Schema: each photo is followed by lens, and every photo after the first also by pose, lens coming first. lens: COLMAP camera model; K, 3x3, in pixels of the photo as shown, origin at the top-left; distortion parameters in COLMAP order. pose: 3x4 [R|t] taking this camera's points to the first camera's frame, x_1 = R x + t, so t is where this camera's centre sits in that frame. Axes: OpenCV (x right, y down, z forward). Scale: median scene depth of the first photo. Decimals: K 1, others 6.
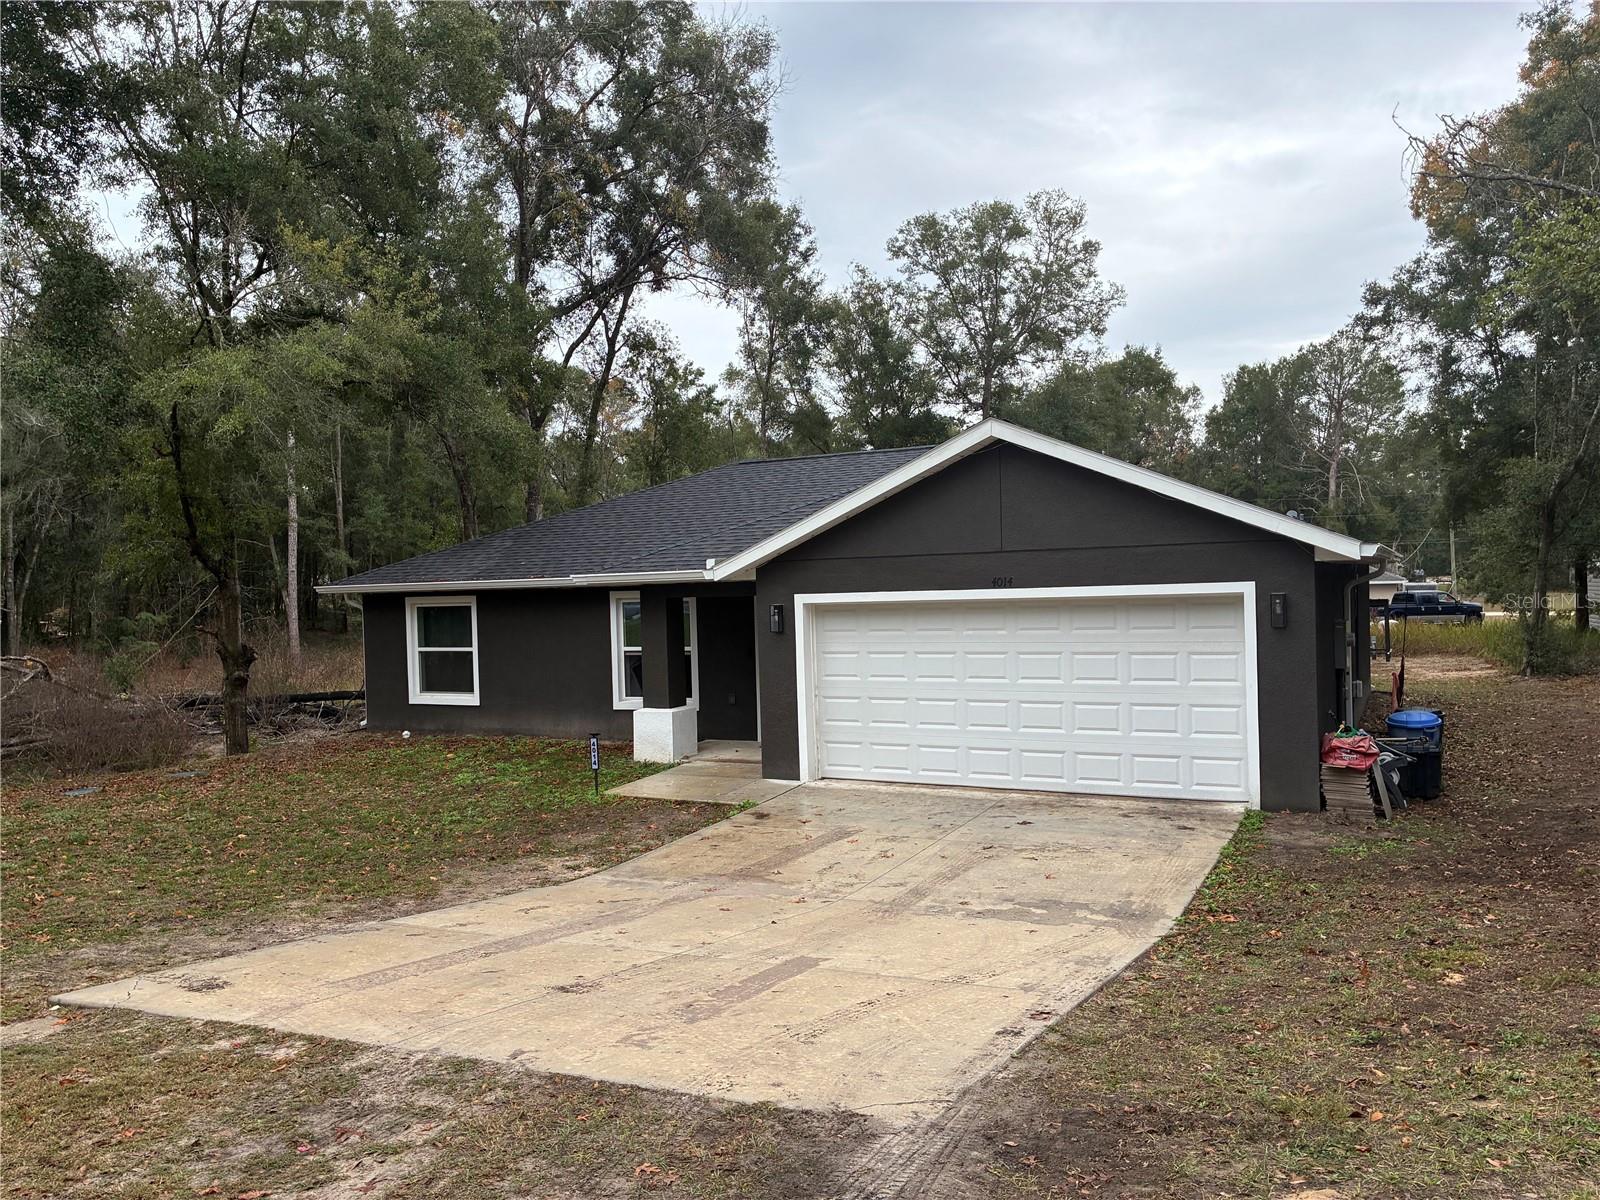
lens RADIAL K [[1201.6, 0, 798.6], [0, 1201.6, 597.2], [0, 0, 1]] dist [0.032269, -0.049400]
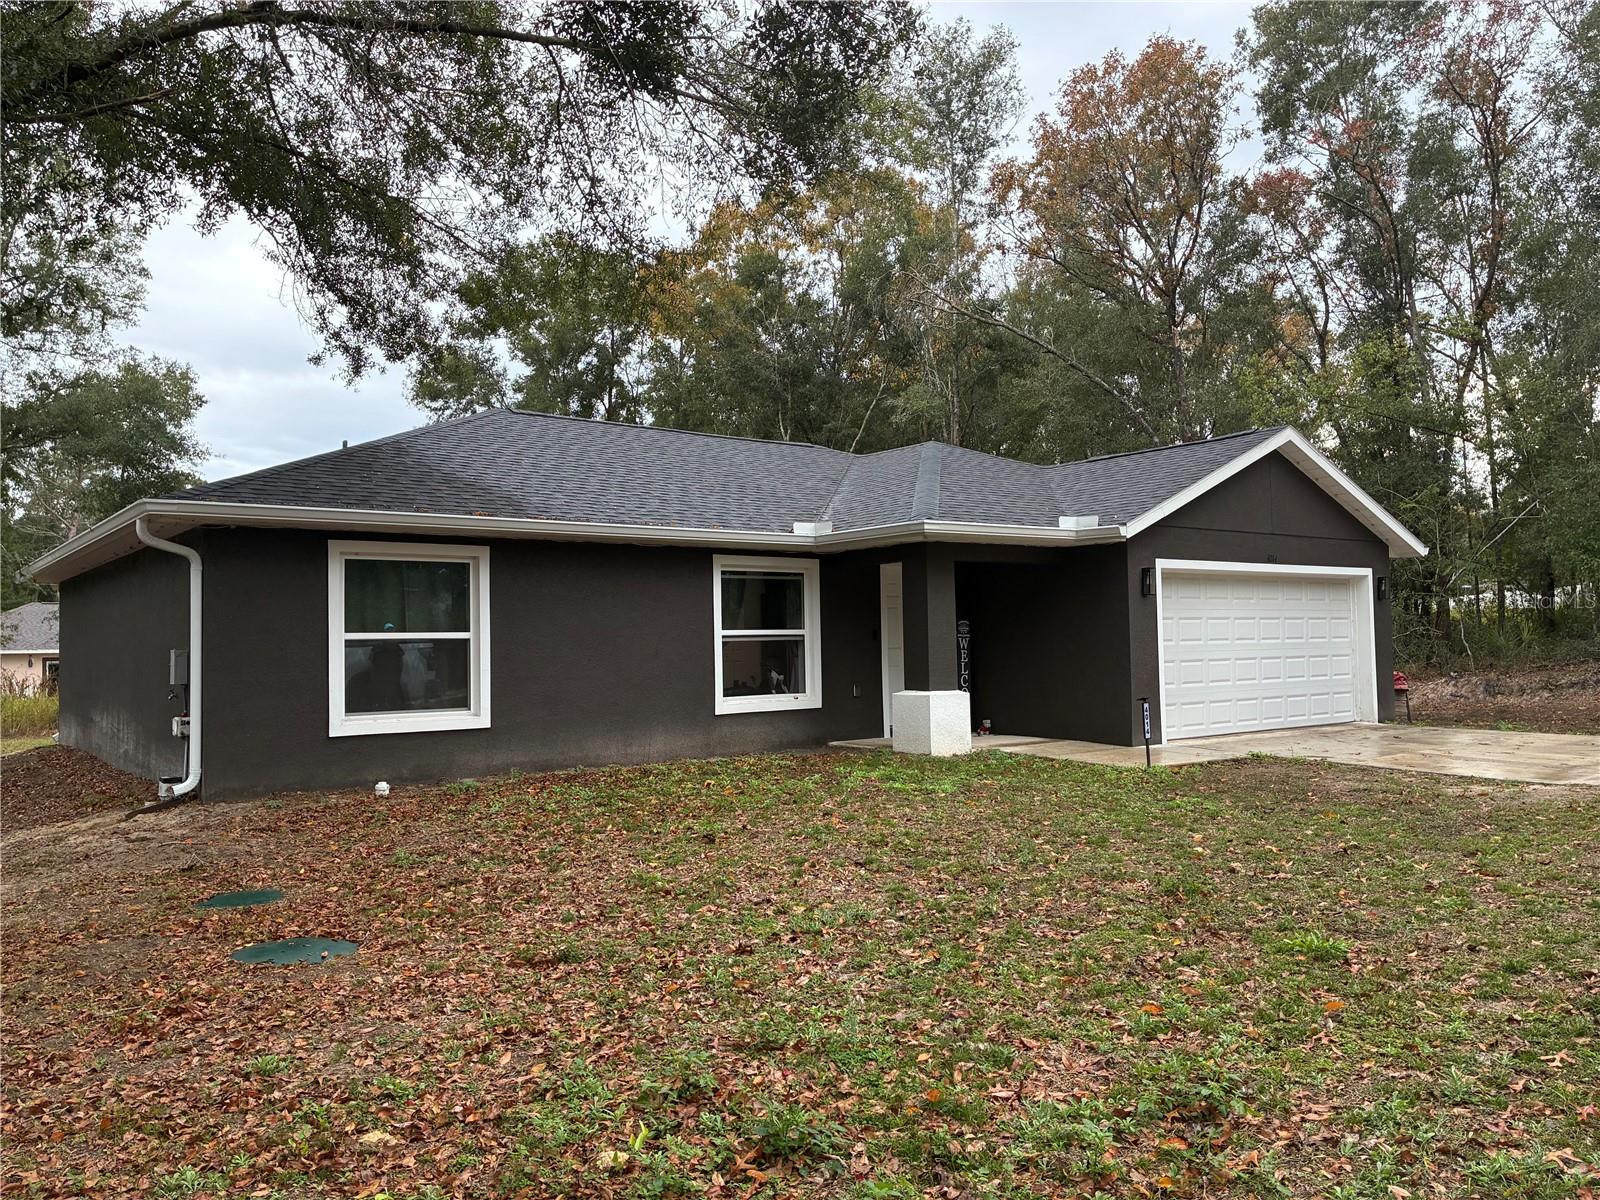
lens RADIAL K [[1201.6, 0, 798.6], [0, 1201.6, 597.2], [0, 0, 1]] dist [0.032269, -0.049400]
pose [[0.426104, 0.045670, 0.903521, -0.954180], [0.006912, 0.998531, -0.053732, 0.074262], [-0.904648, 0.029141, 0.425163, 0.764542]]
